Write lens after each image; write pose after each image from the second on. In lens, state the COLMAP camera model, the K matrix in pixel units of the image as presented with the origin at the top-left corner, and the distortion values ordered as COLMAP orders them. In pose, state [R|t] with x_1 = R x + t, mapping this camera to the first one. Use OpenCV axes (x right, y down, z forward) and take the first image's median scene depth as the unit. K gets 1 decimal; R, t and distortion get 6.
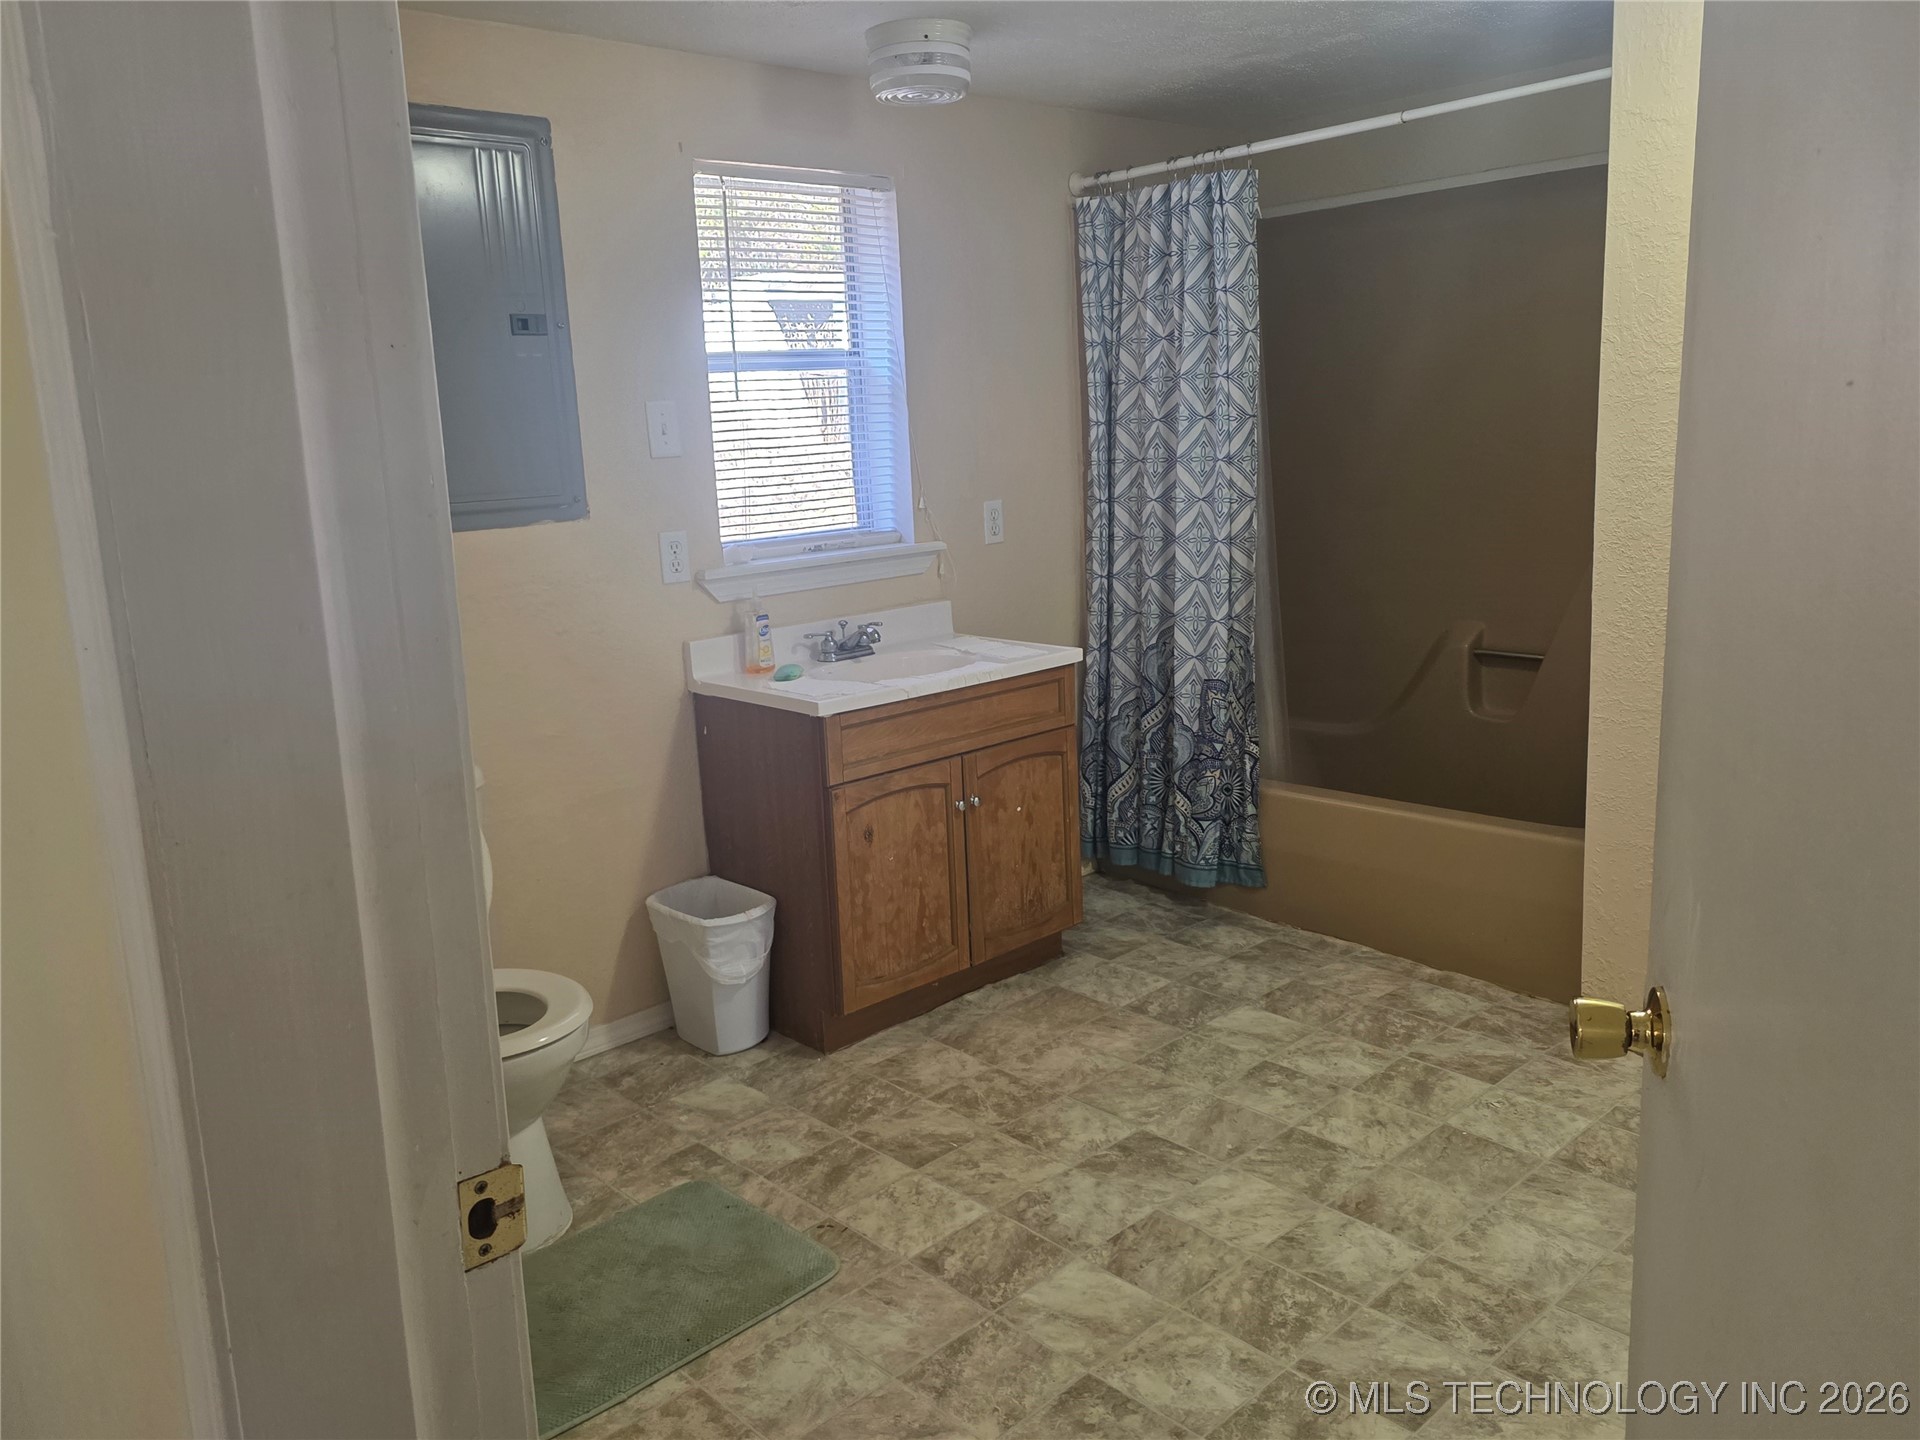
lens RADIAL K [[1455.1, 0, 961.2], [0, 1455.1, 702.4], [0, 0, 1]] dist [0.082673, -0.070438]
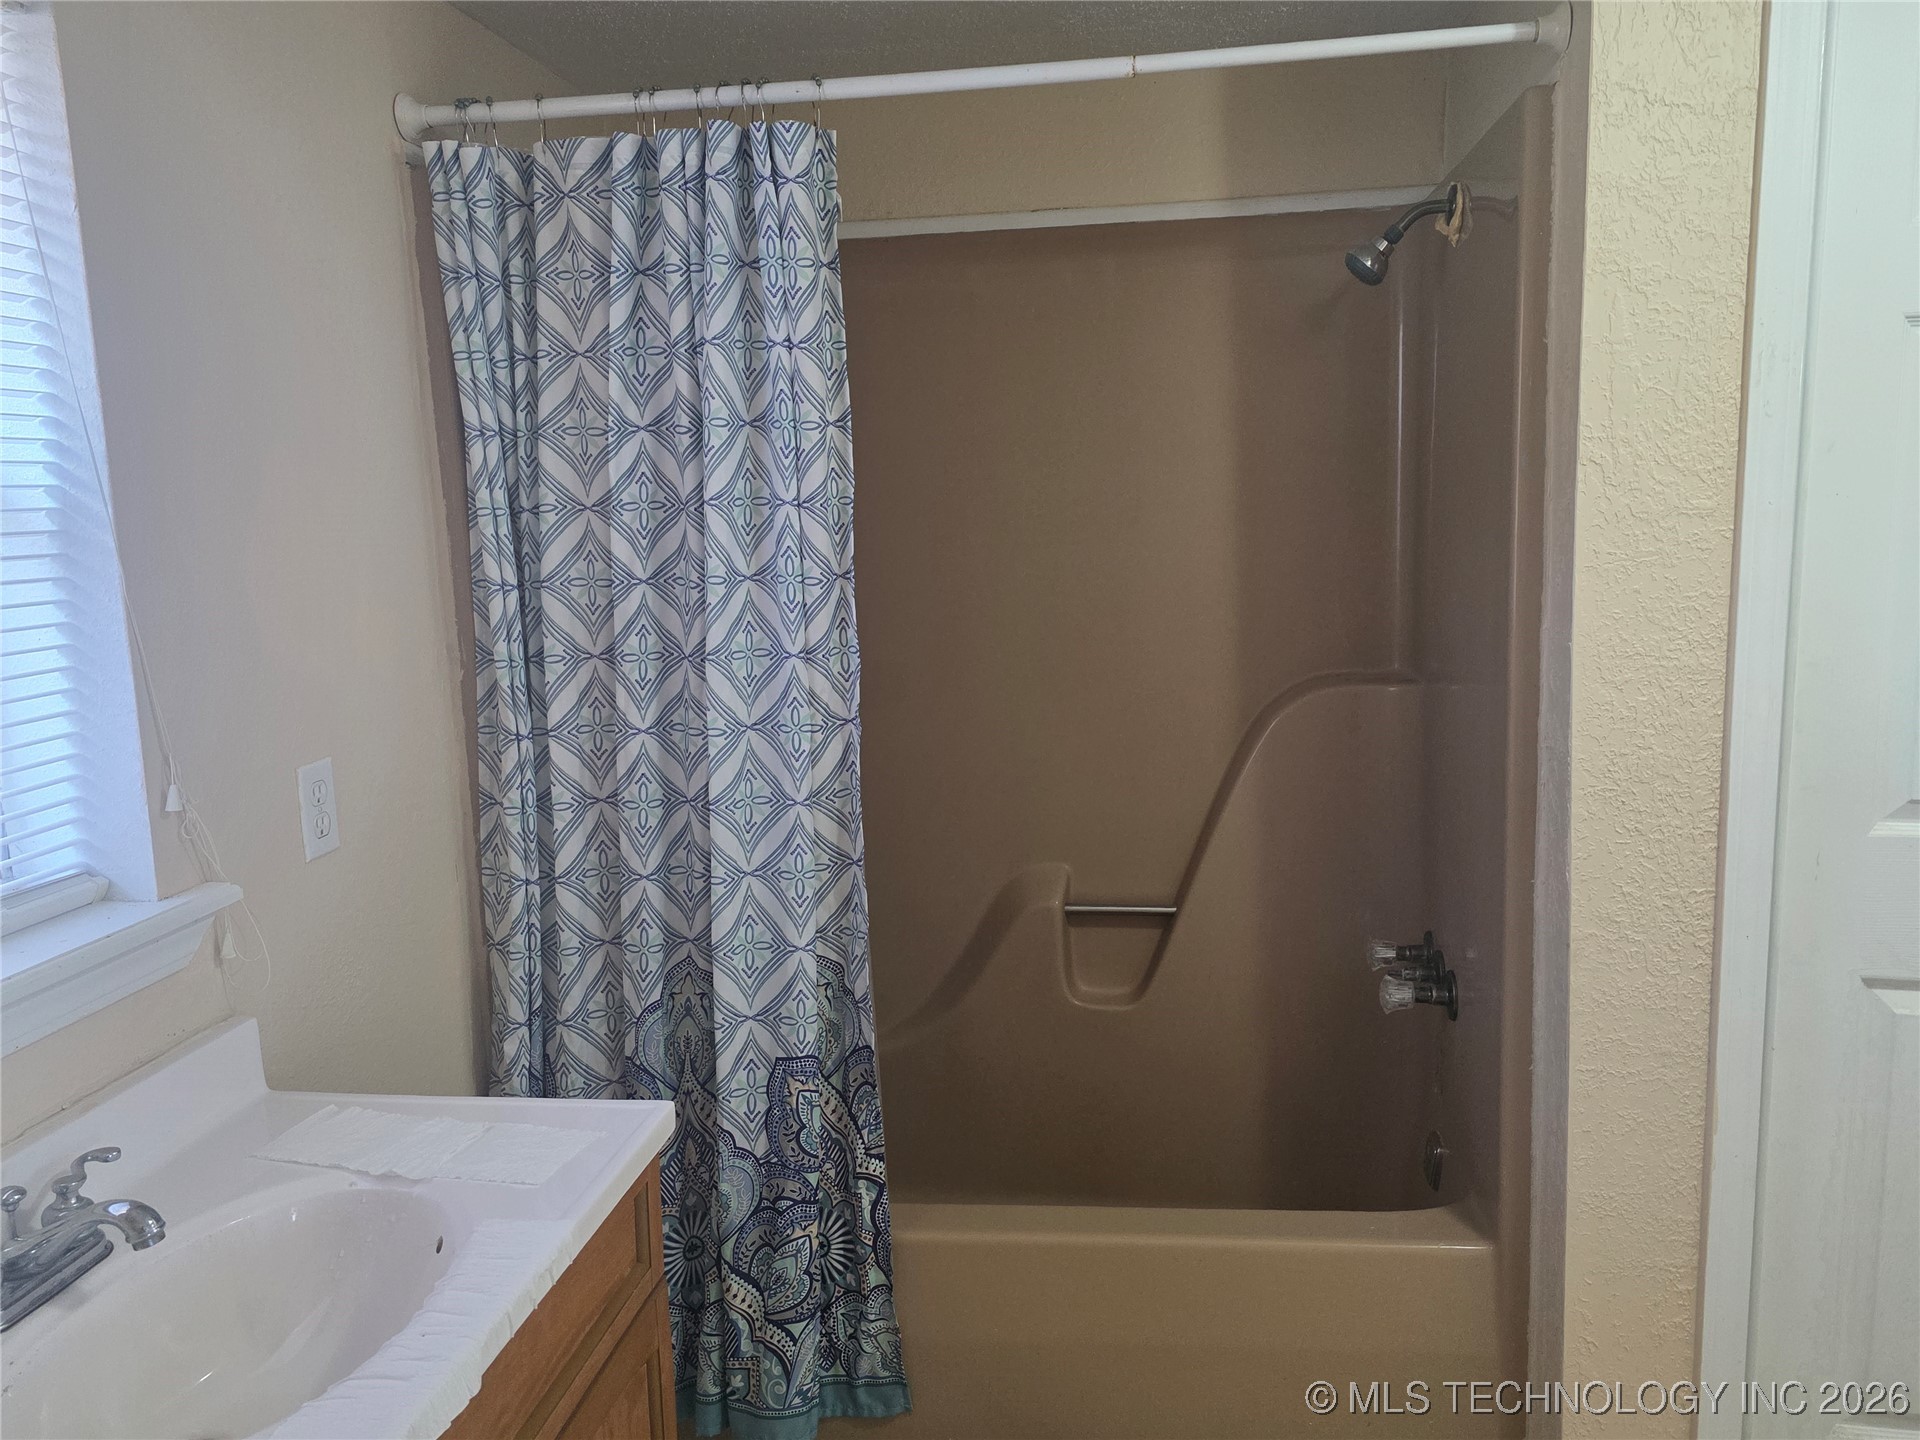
lens RADIAL K [[1455.1, 0, 961.2], [0, 1455.1, 702.4], [0, 0, 1]] dist [0.082673, -0.070438]
pose [[0.775139, -0.071931, 0.627683, -0.107917], [0.121001, 0.992009, -0.035744, -0.116967], [-0.620096, 0.103657, 0.777648, 0.522918]]
